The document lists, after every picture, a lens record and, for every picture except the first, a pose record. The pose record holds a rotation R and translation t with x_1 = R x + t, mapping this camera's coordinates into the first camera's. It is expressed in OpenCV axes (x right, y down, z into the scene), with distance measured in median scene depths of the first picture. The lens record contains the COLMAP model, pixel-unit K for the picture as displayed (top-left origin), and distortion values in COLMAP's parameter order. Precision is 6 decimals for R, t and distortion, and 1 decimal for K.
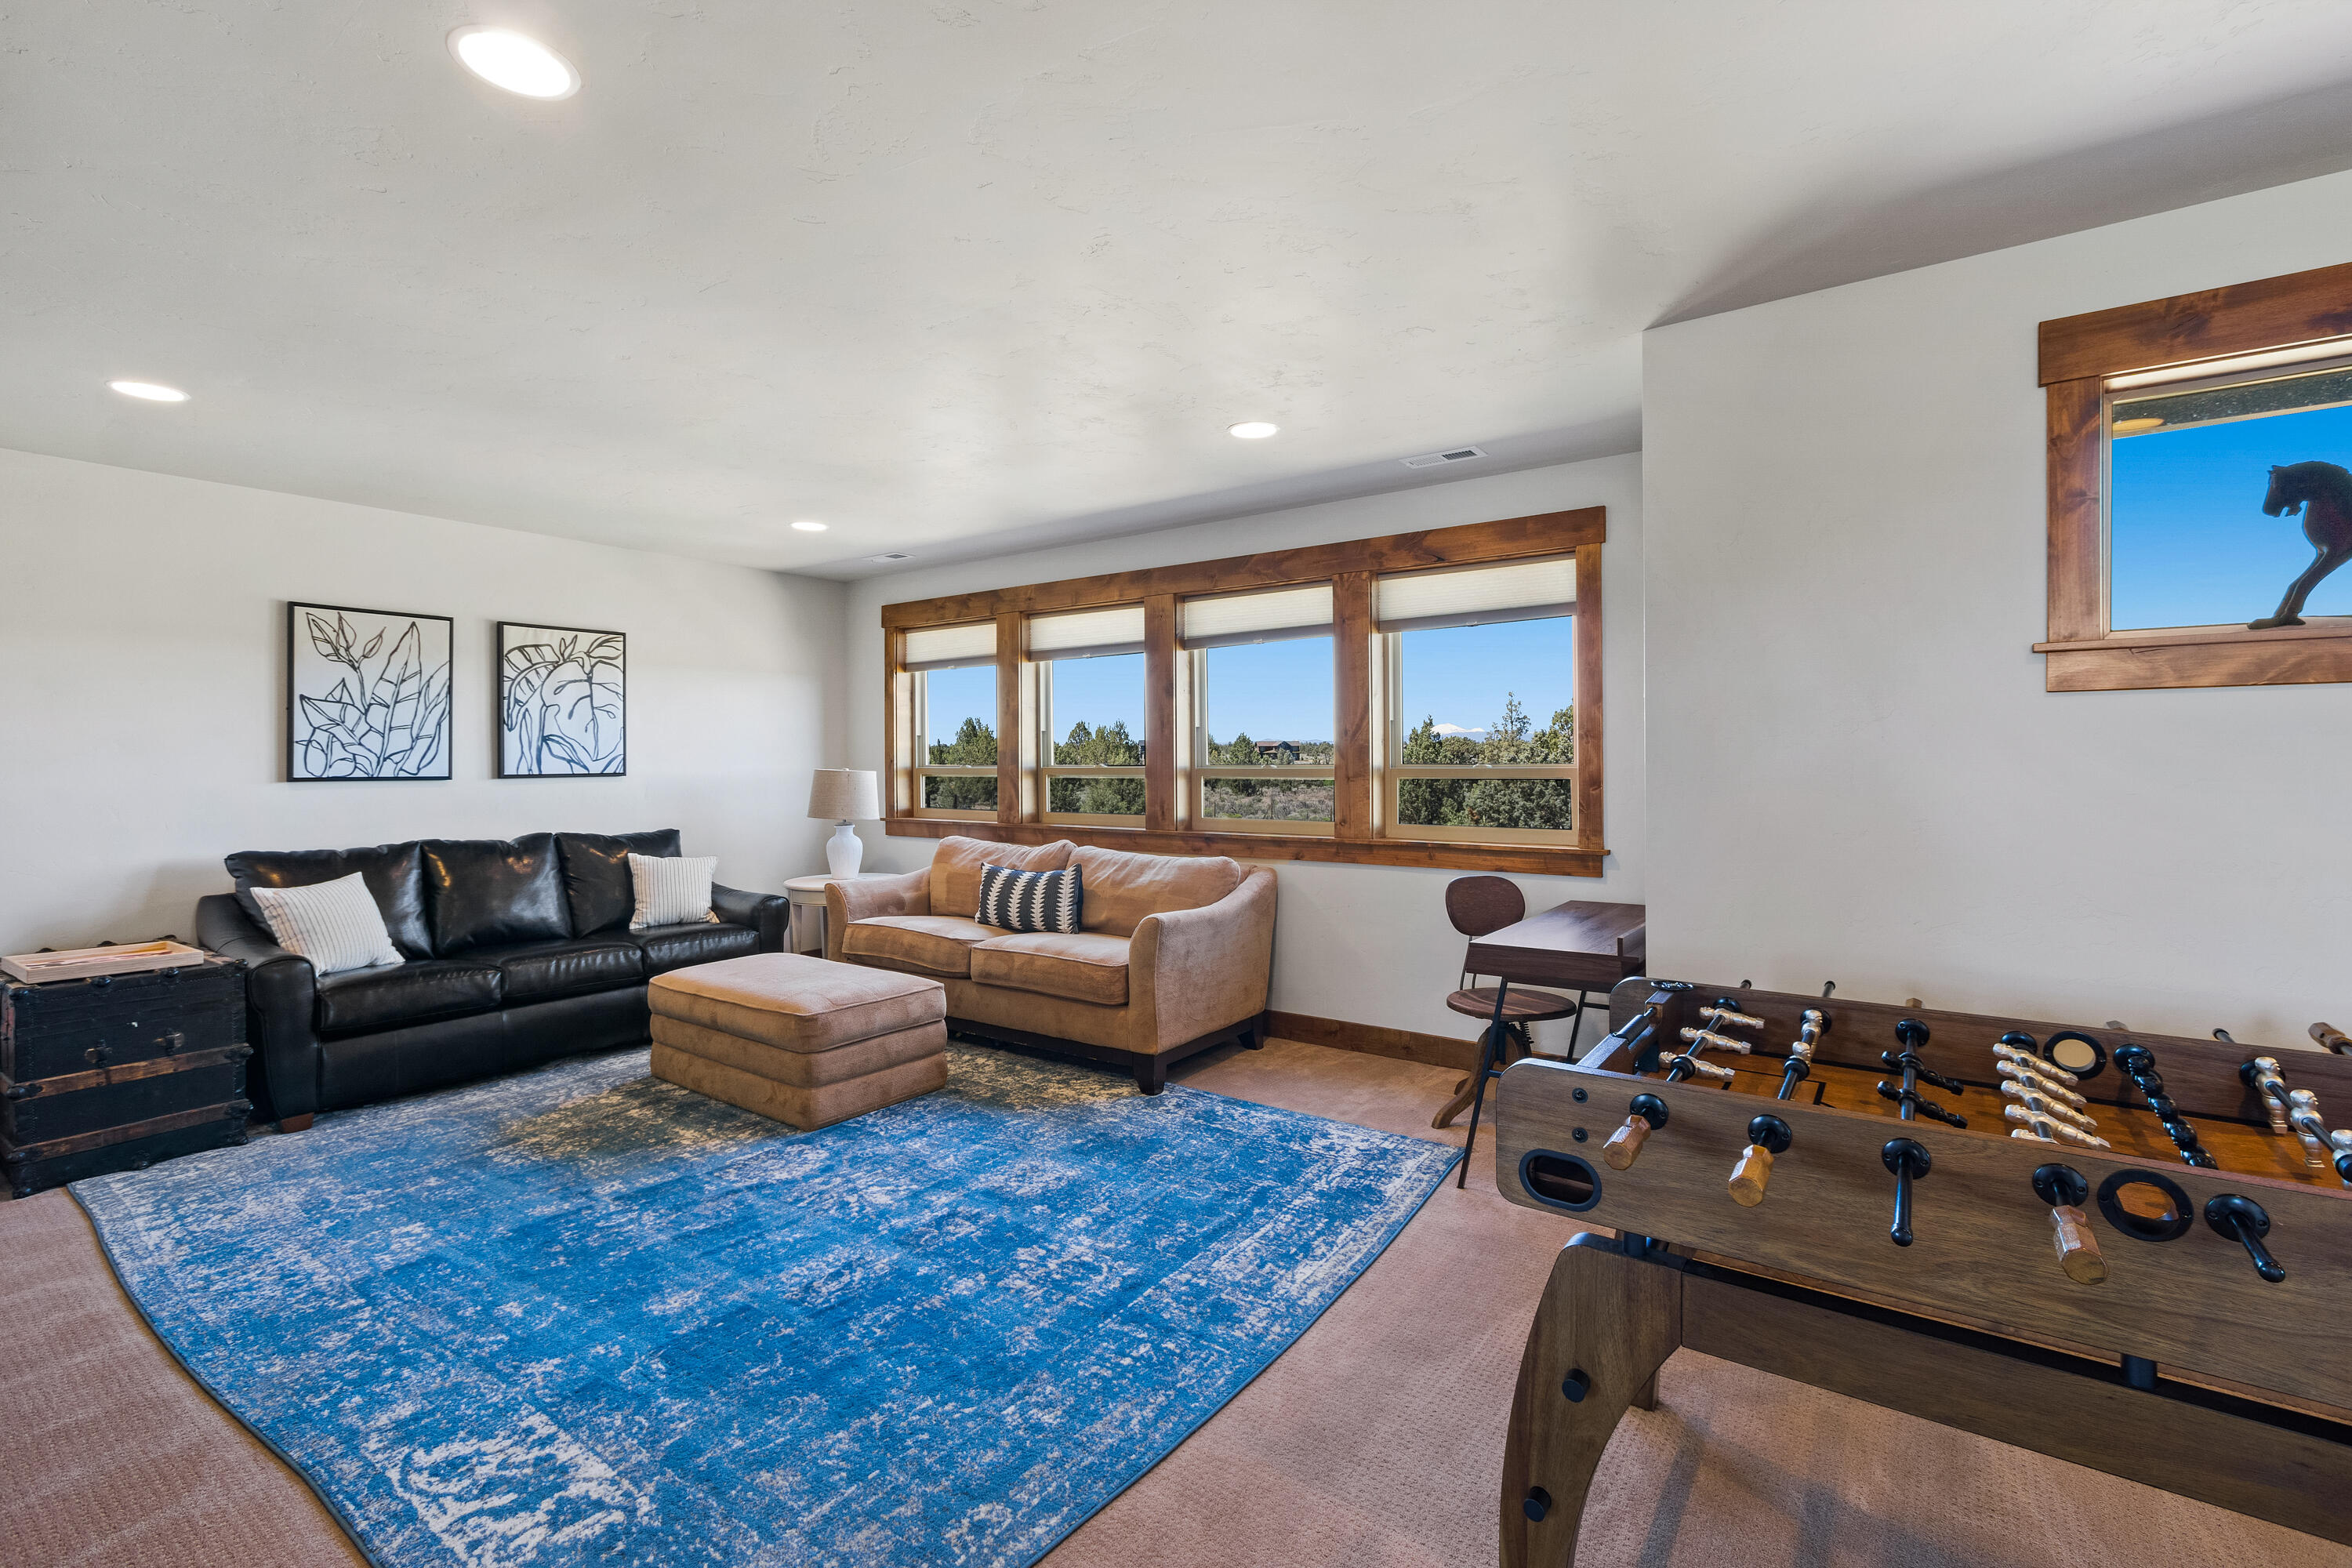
lens RADIAL K [[1066.6, 0, 1177.3], [0, 1066.6, 767.8], [0, 0, 1]] dist [0.001830, 0.001486]
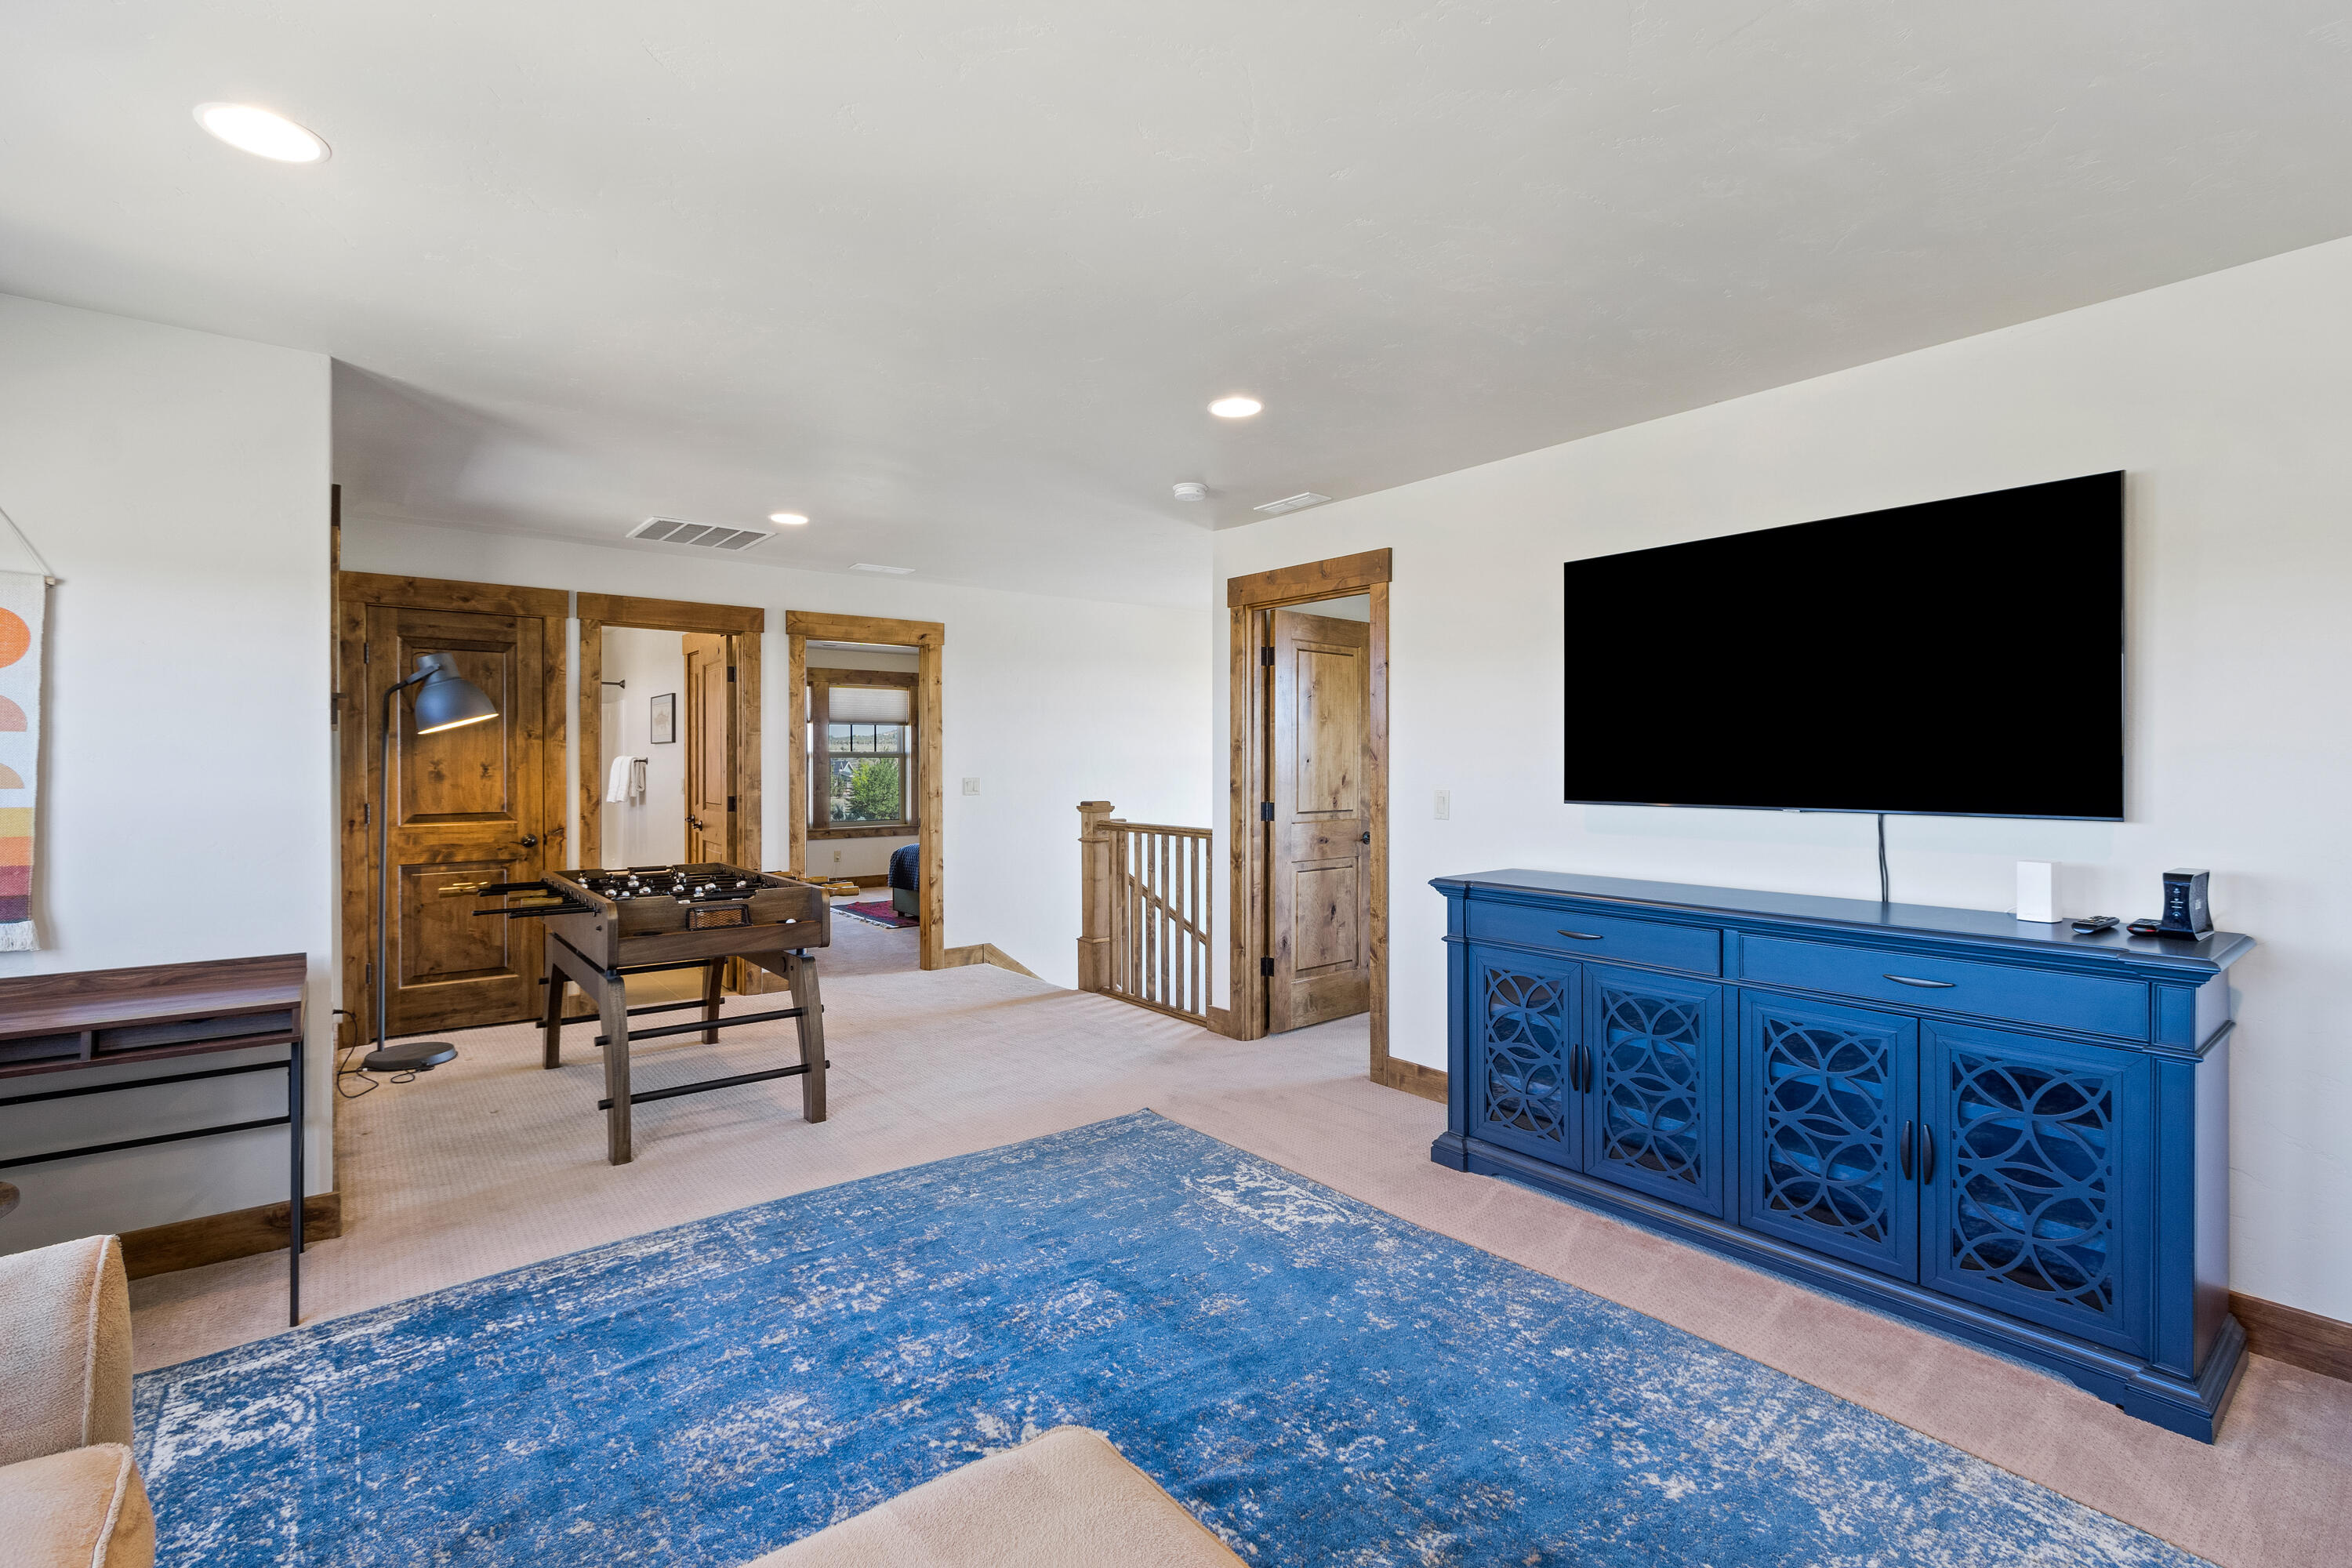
lens RADIAL K [[1066.6, 0, 1176.4], [0, 1066.6, 769.5], [0, 0, 1]] dist [0.001830, 0.001486]
pose [[-0.962976, 0.004105, 0.269556, -0.794519], [0.008324, 0.999860, 0.014510, -0.019219], [-0.269459, 0.016217, -0.962875, 2.231362]]
